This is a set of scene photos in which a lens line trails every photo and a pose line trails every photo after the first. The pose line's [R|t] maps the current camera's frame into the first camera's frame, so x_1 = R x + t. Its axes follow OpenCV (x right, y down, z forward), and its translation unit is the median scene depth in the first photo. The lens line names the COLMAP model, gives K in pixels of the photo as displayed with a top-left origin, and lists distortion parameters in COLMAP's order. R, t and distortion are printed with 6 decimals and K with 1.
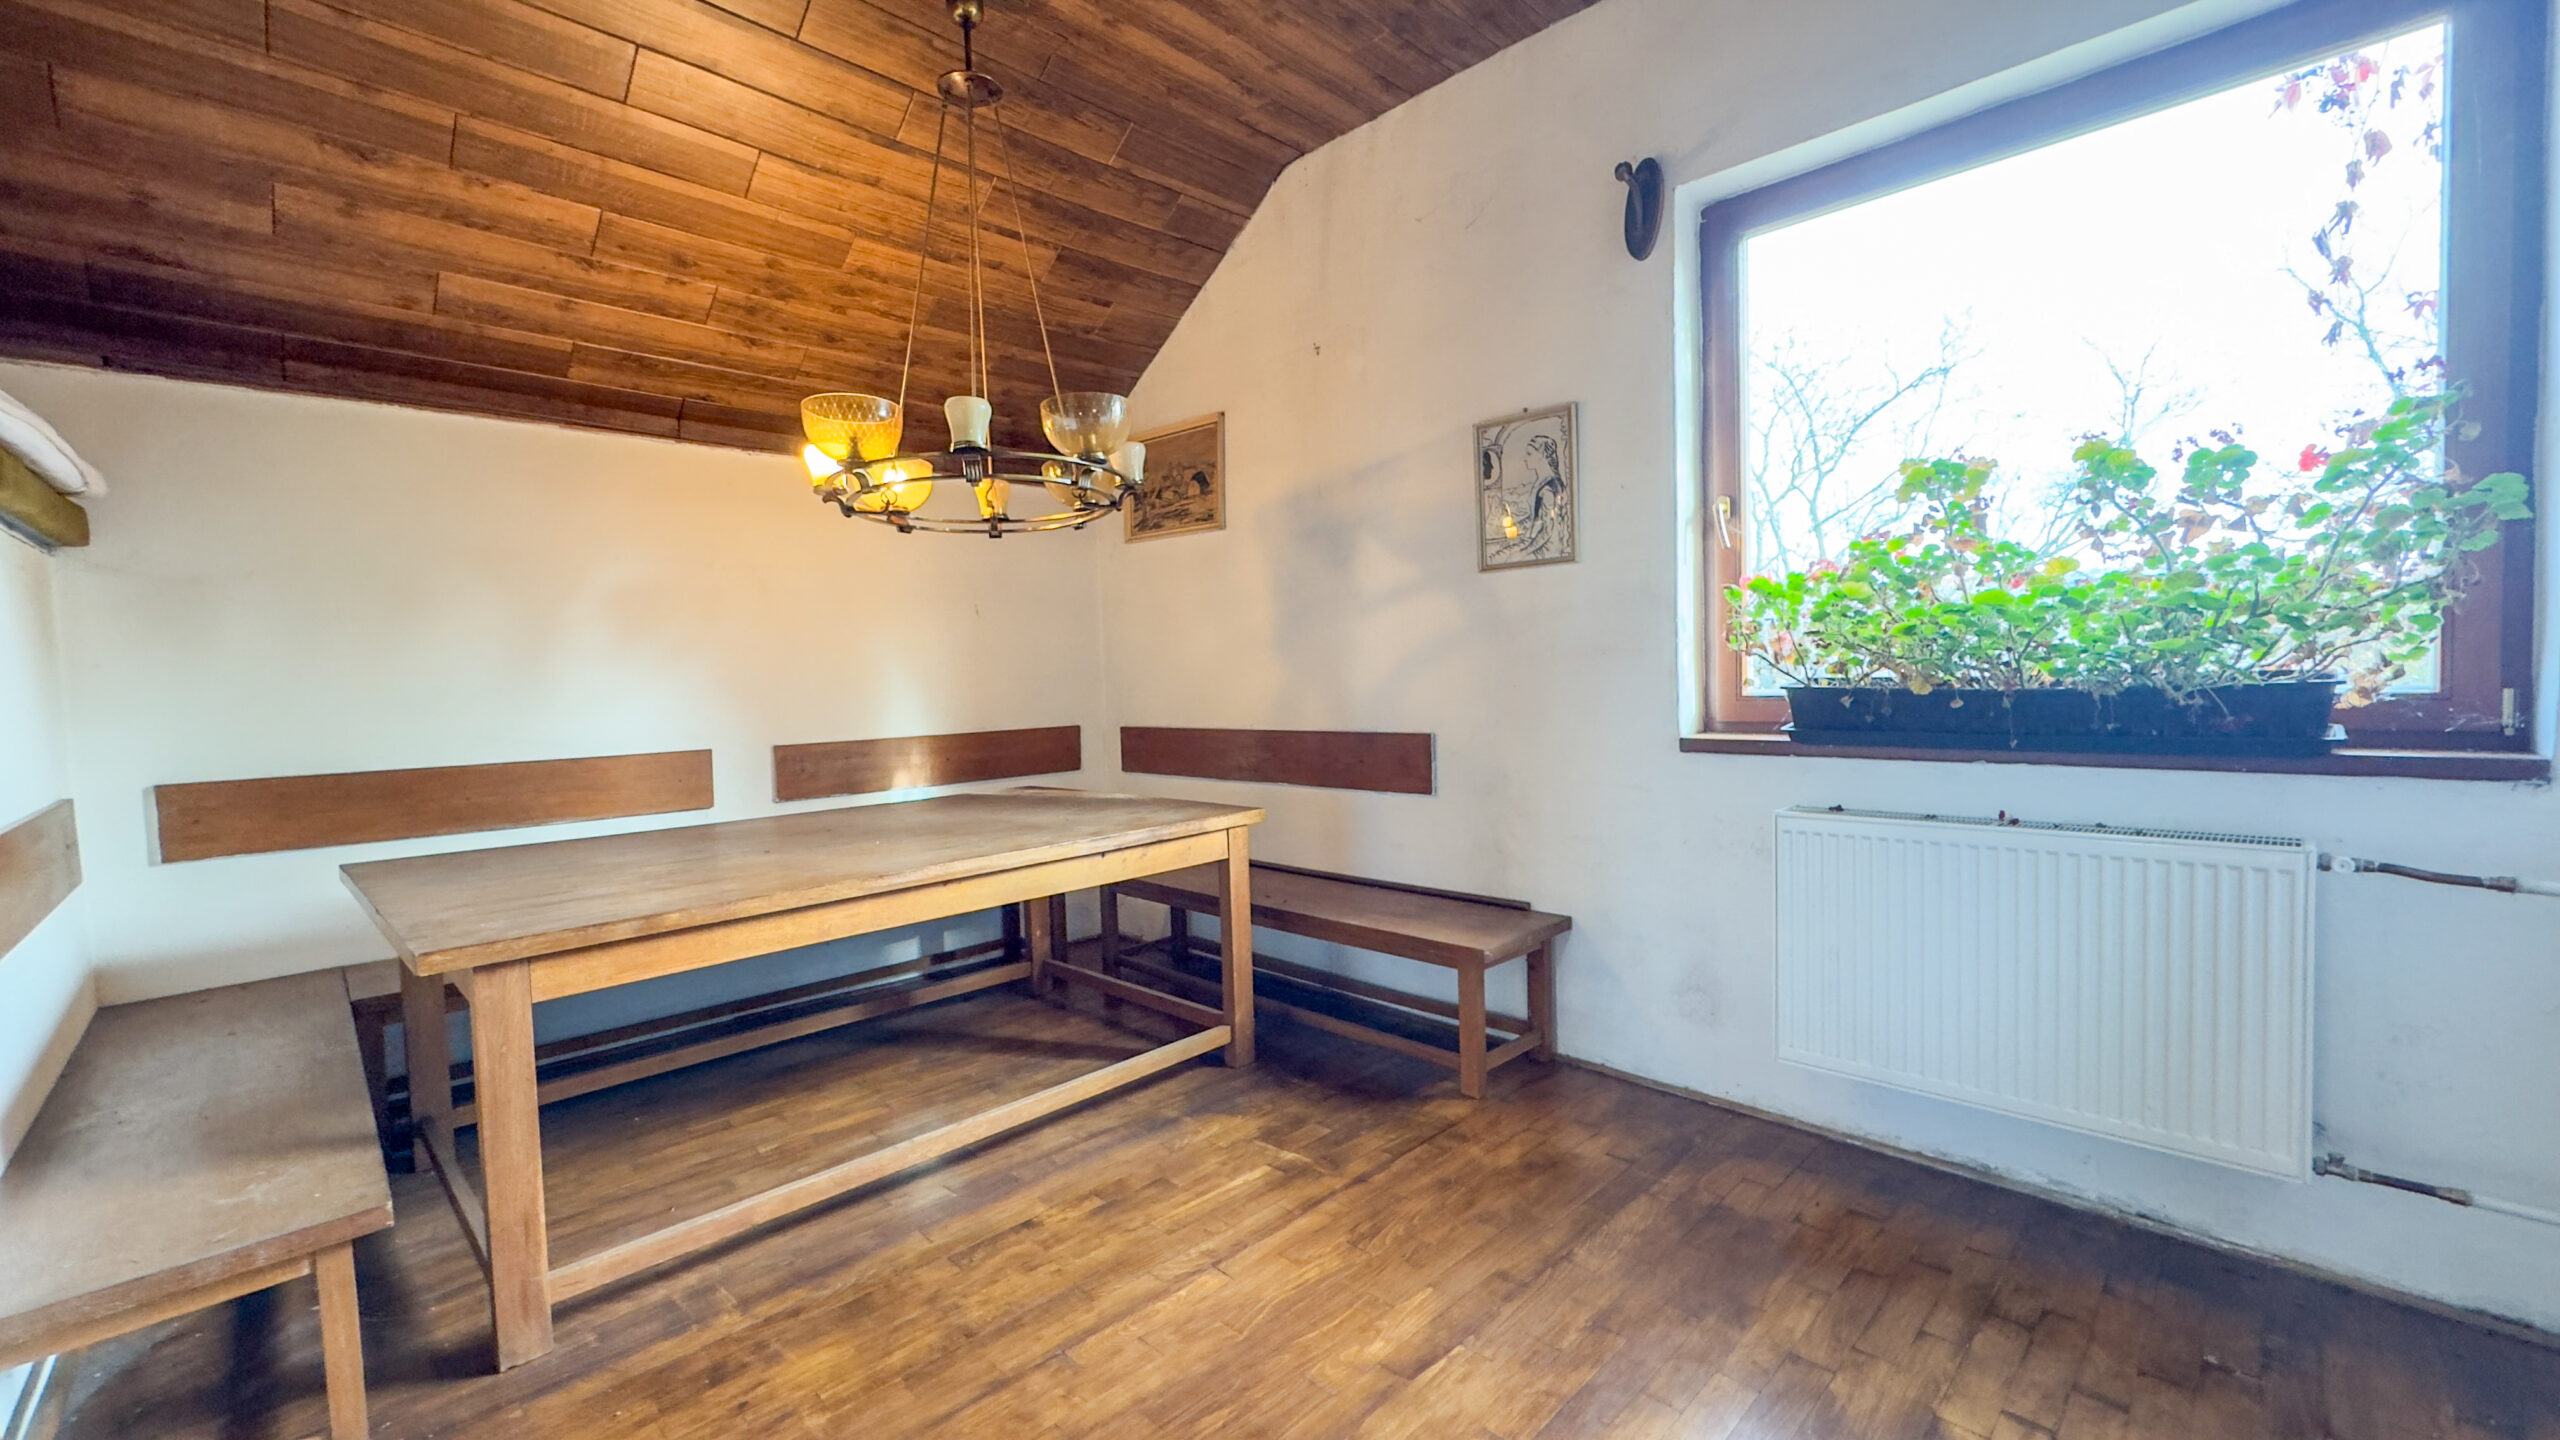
lens RADIAL K [[1020.7, 0, 1280.8], [0, 1020.7, 711.5], [0, 0, 1]] dist [-0.000988, -0.000273]
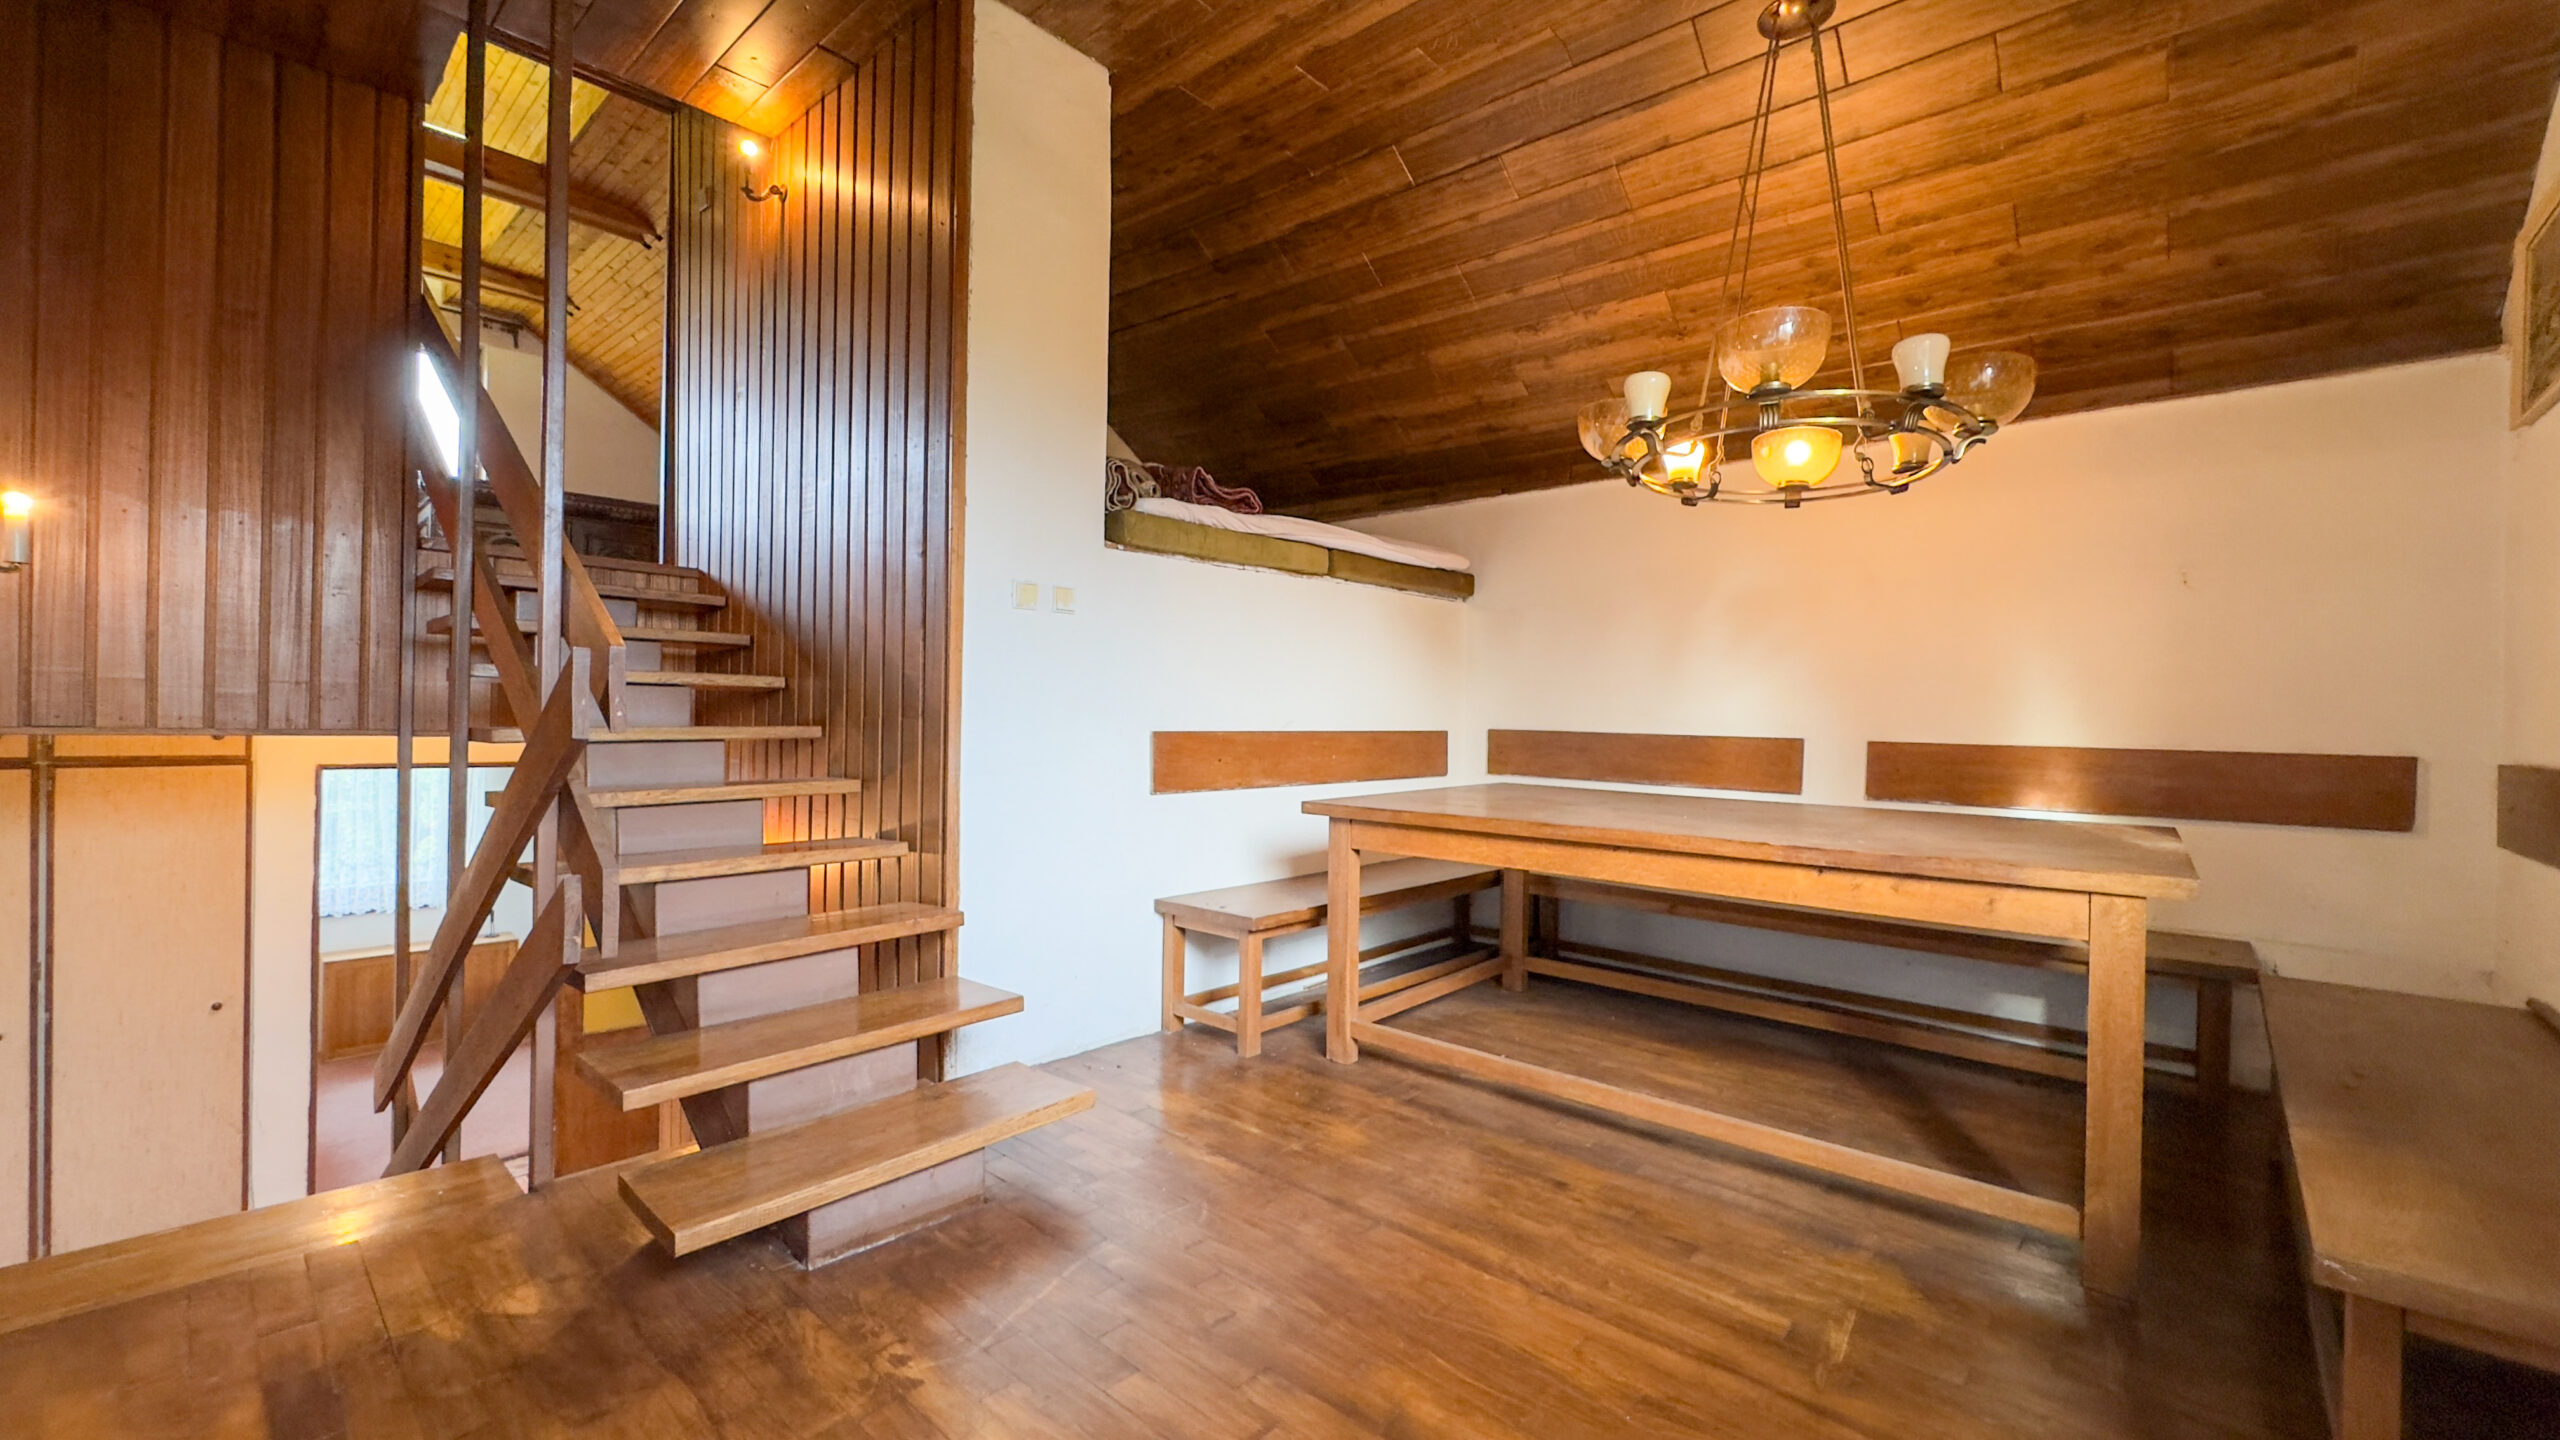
lens RADIAL K [[1034.6, 0, 1280.0], [0, 1034.6, 720.0], [0, 0, 1]] dist [0.002469, 0.000533]
pose [[0.045036, 0.041841, -0.998109, 0.632762], [-0.051972, 0.997868, 0.039485, 0.004488], [0.997633, 0.050095, 0.047115, 0.531111]]
